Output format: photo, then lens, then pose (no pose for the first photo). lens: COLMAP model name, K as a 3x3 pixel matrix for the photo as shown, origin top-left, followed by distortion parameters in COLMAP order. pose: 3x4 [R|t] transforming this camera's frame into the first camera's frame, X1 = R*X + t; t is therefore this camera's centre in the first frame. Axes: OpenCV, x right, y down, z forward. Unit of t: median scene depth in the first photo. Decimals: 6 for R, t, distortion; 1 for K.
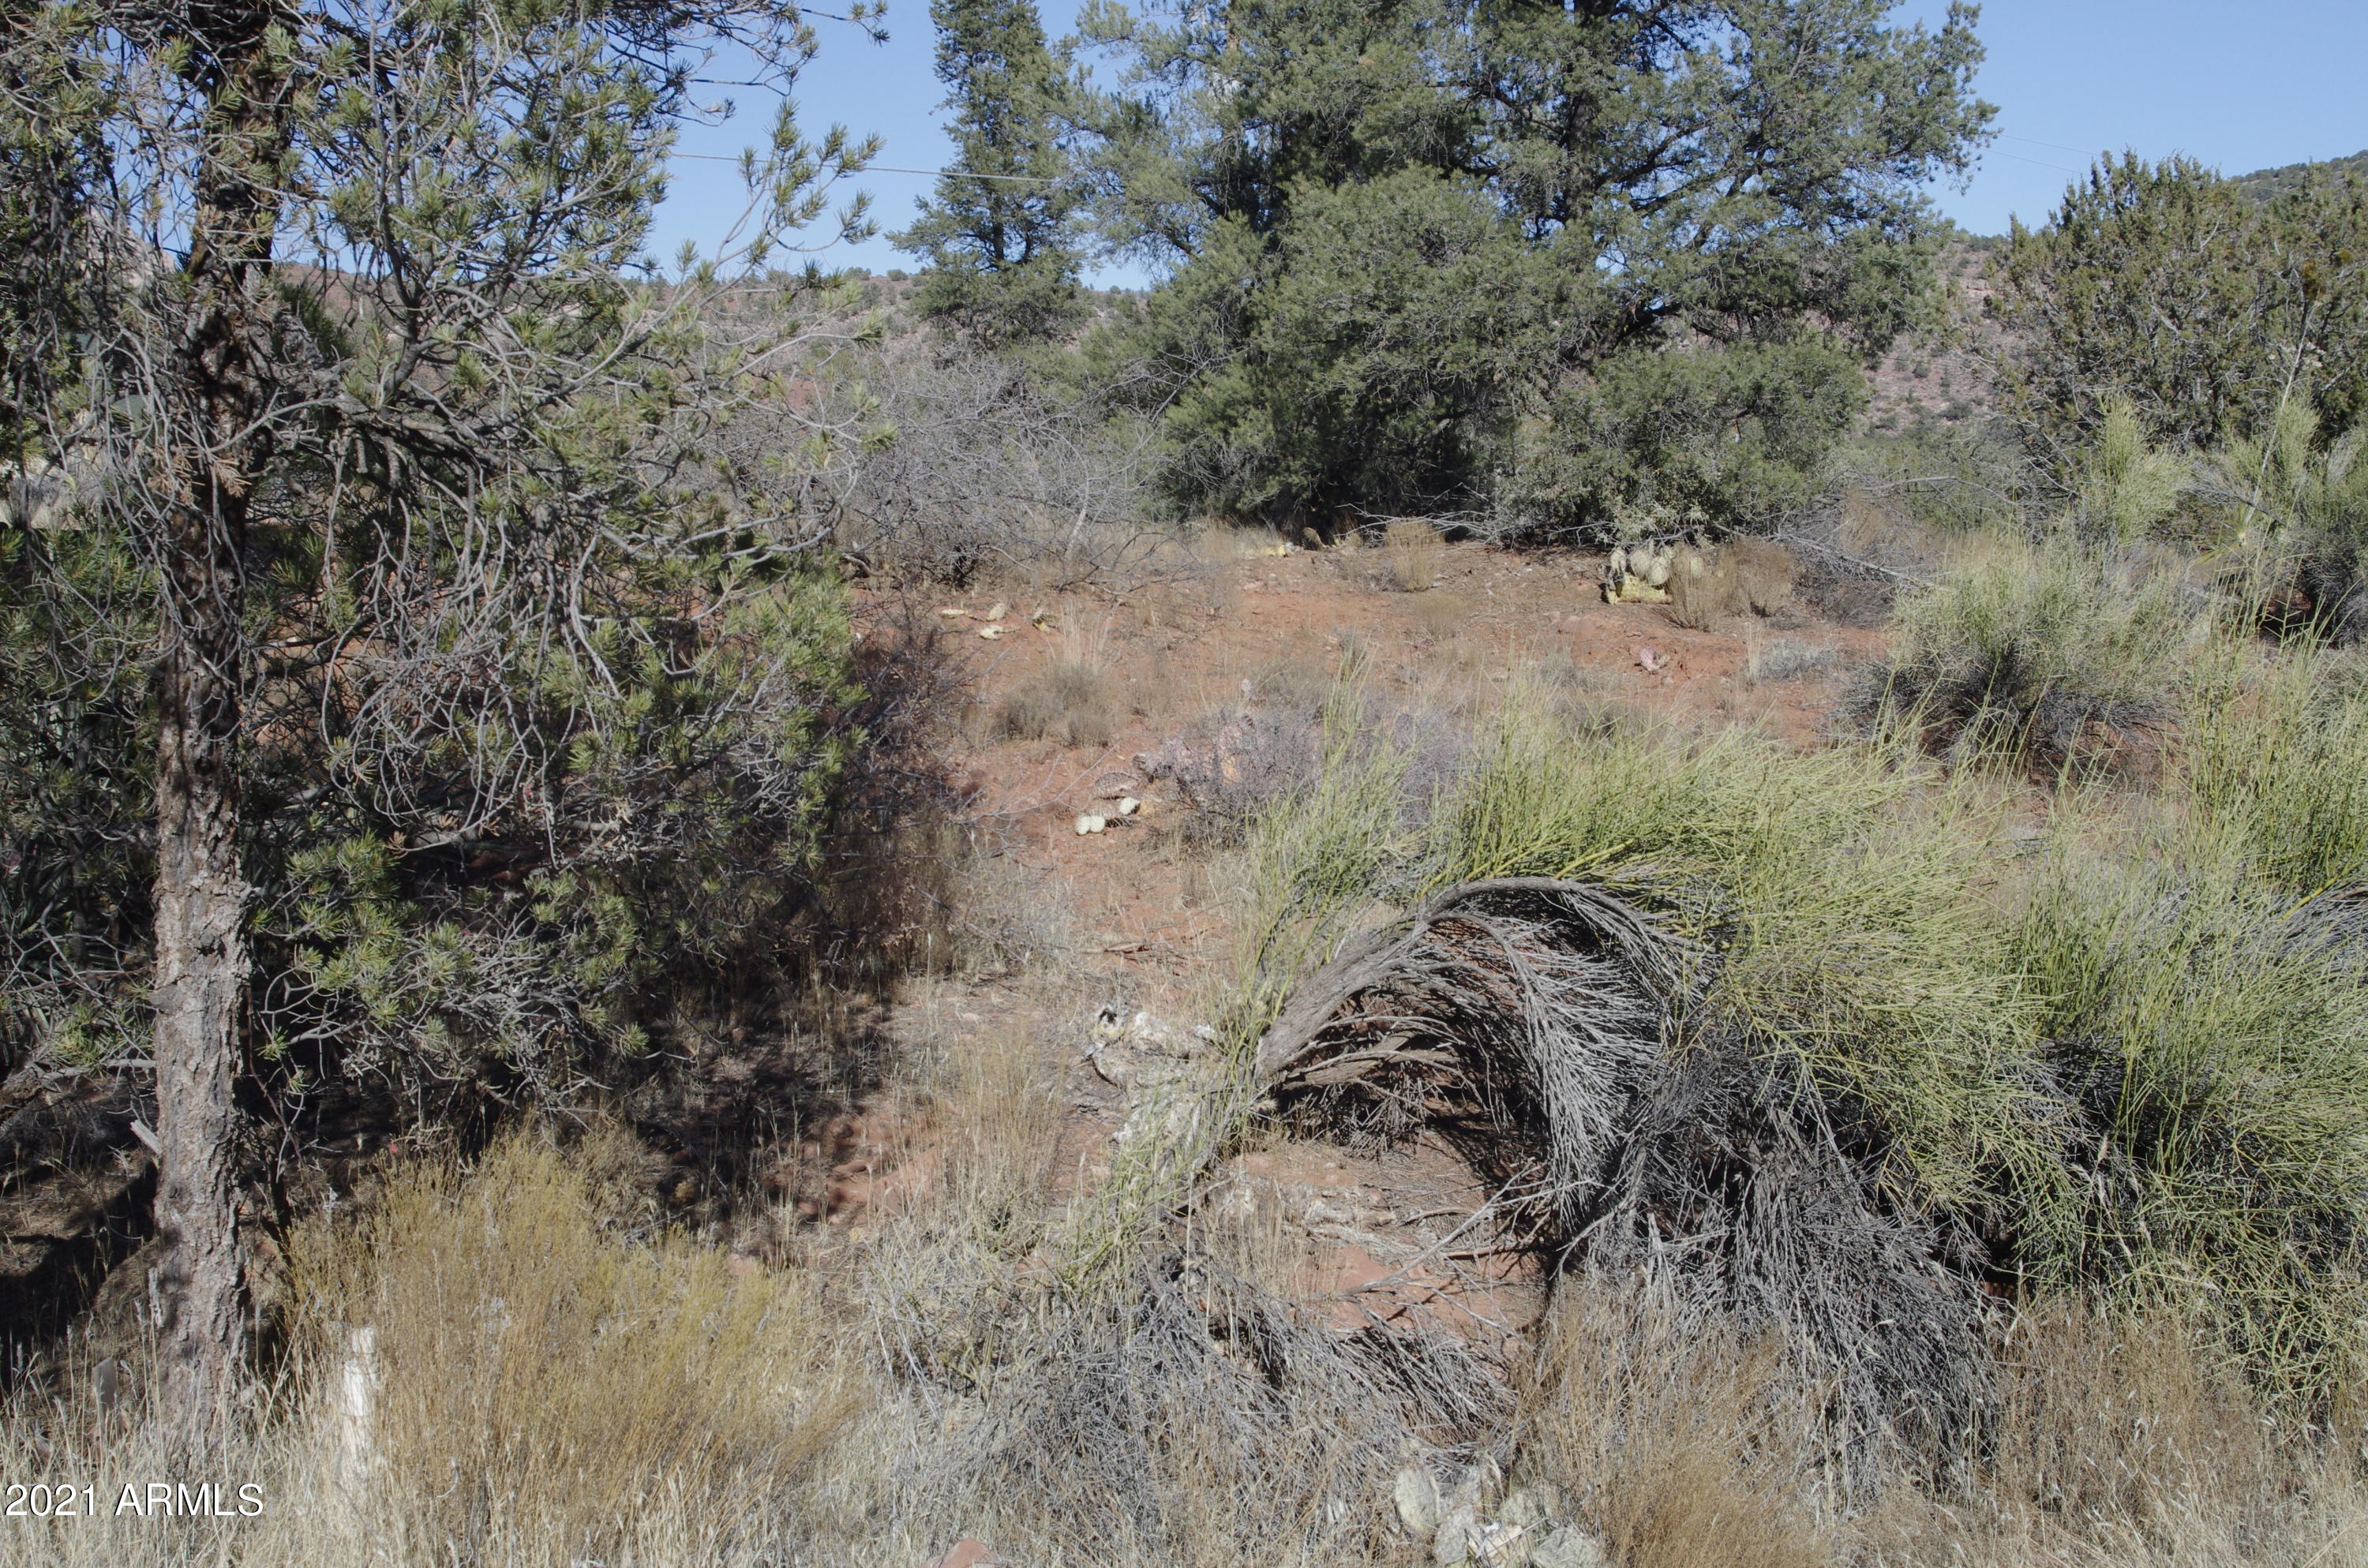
lens RADIAL K [[2857.7, 0, 1170.5], [0, 2857.7, 780.0], [0, 0, 1]] dist [-0.110692, 0.000000]
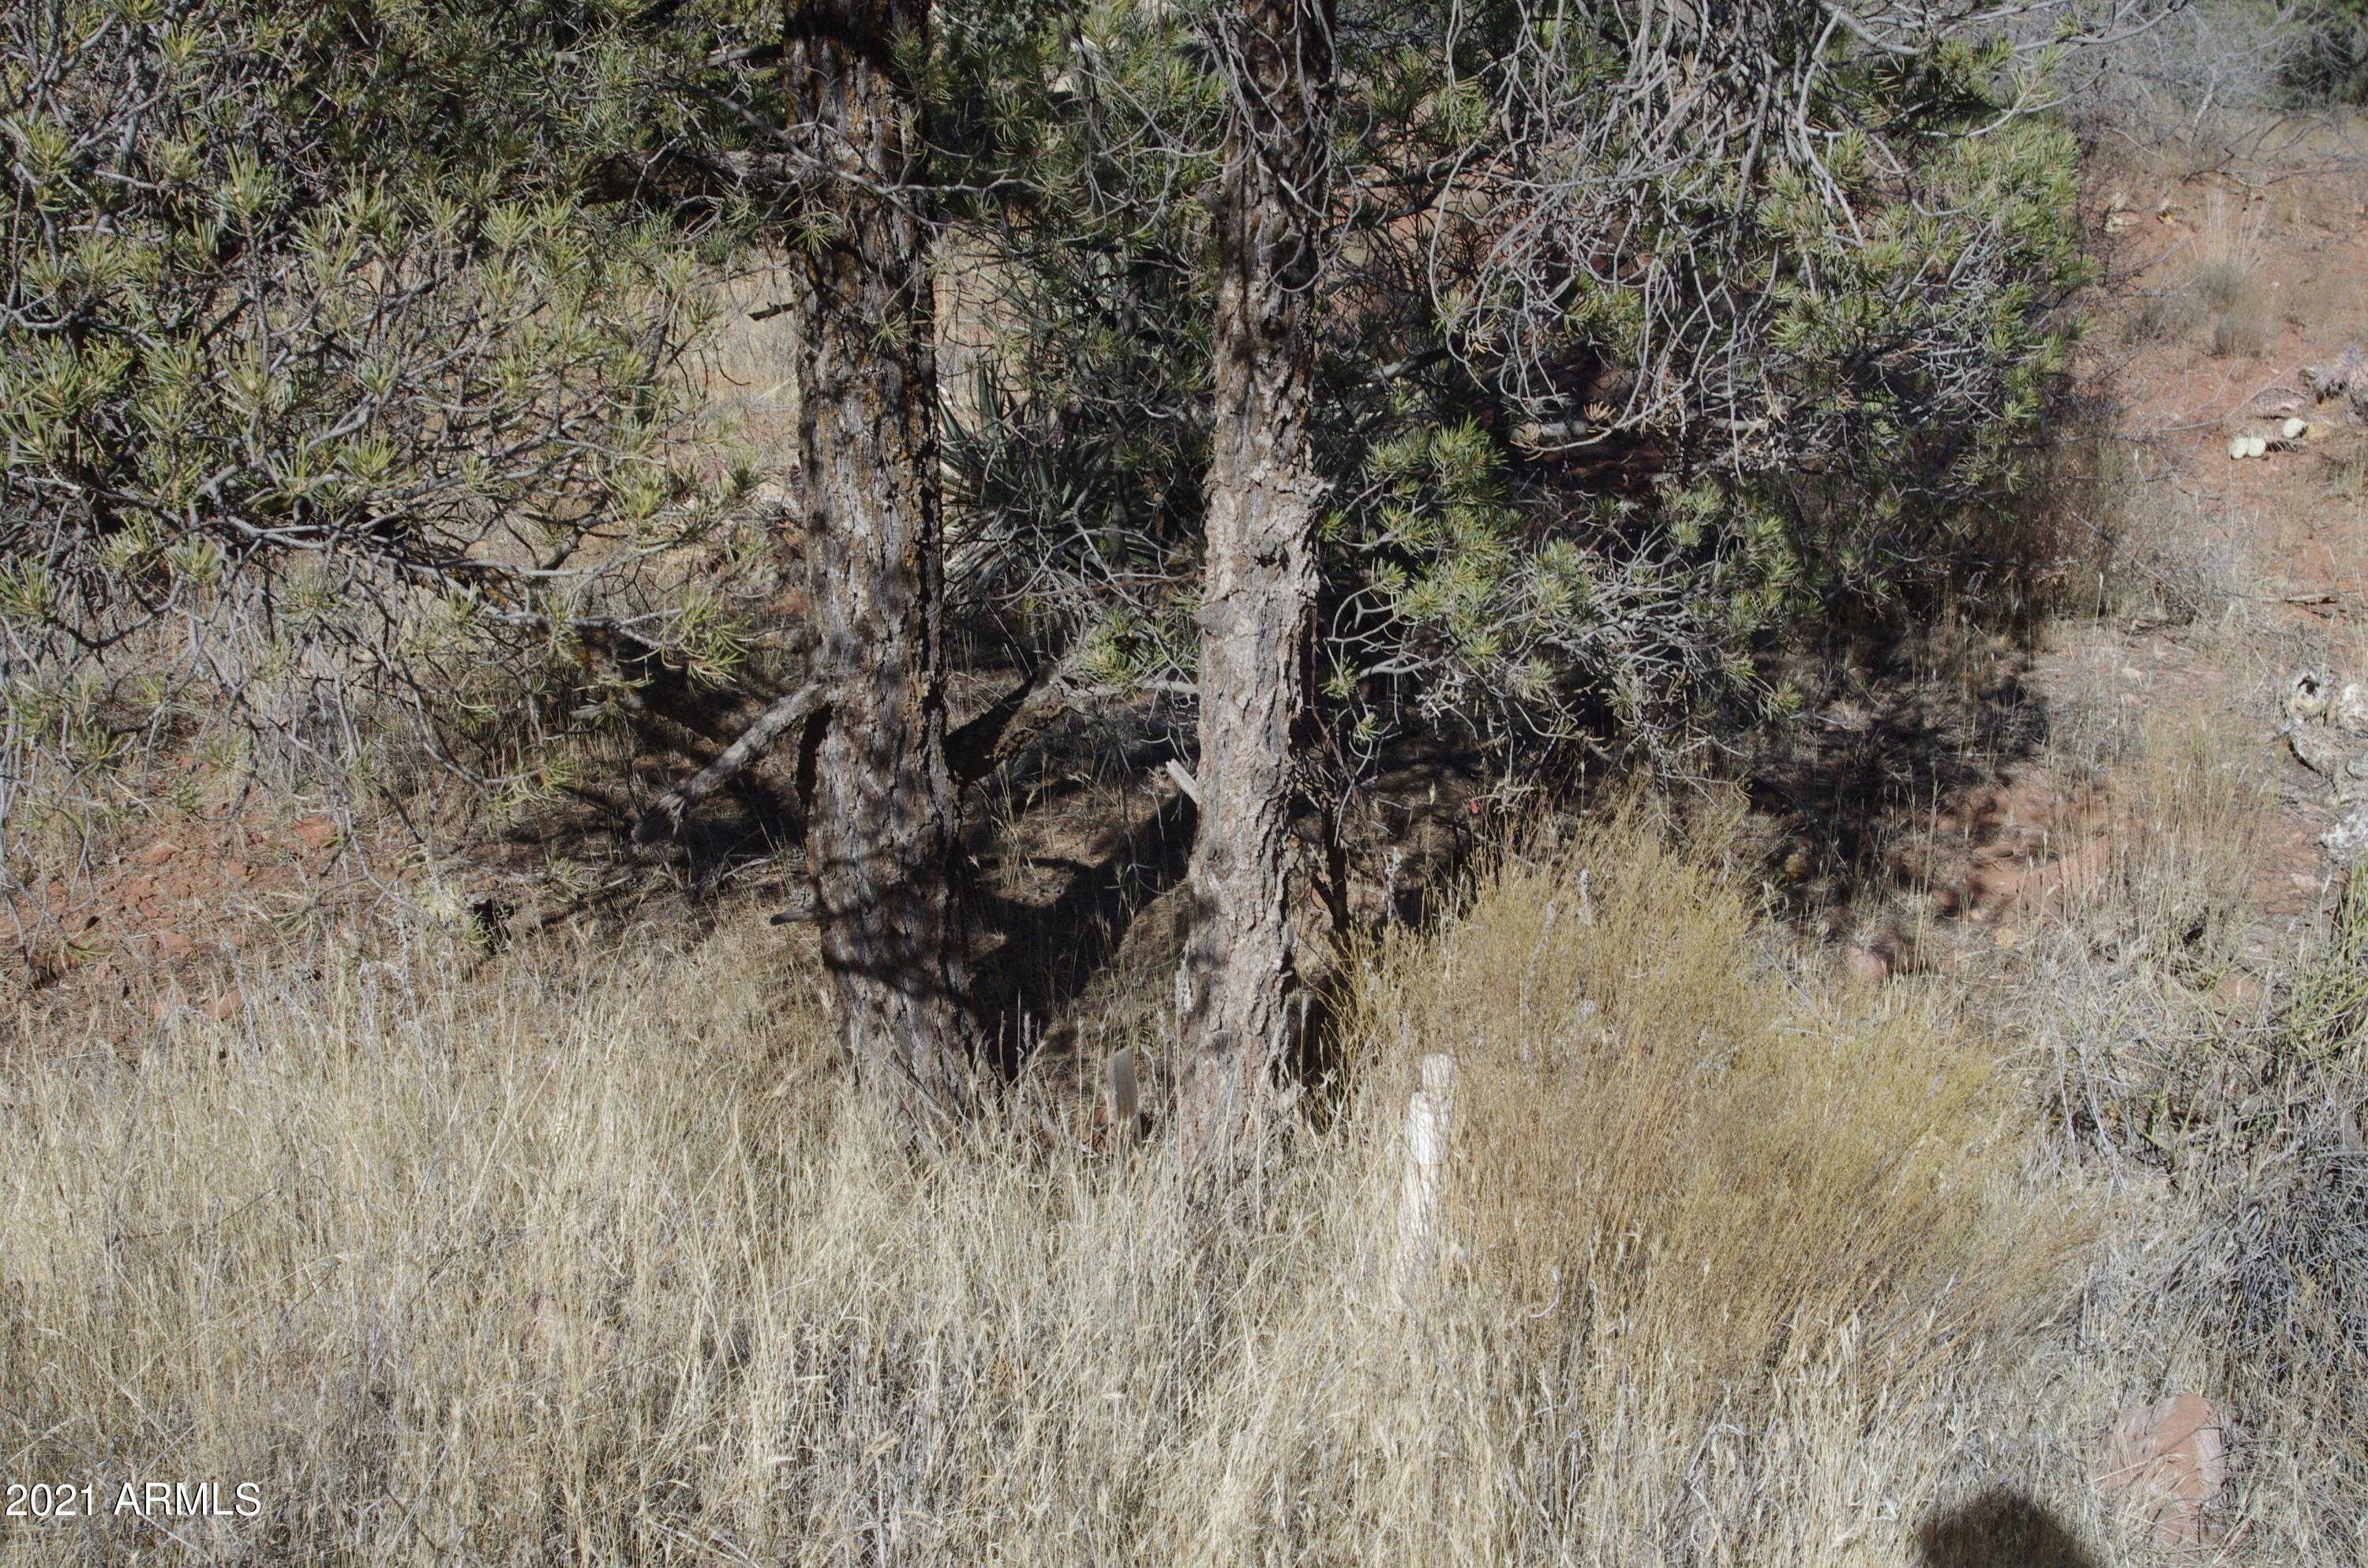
lens RADIAL K [[2857.7, 0, 1183.7], [0, 2857.7, 773.7], [0, 0, 1]] dist [-0.110692, 0.000000]
pose [[0.937063, 0.083222, -0.339097, -0.057925], [-0.035290, 0.988780, 0.145149, 0.002342], [0.347372, -0.124047, 0.929486, 0.159637]]
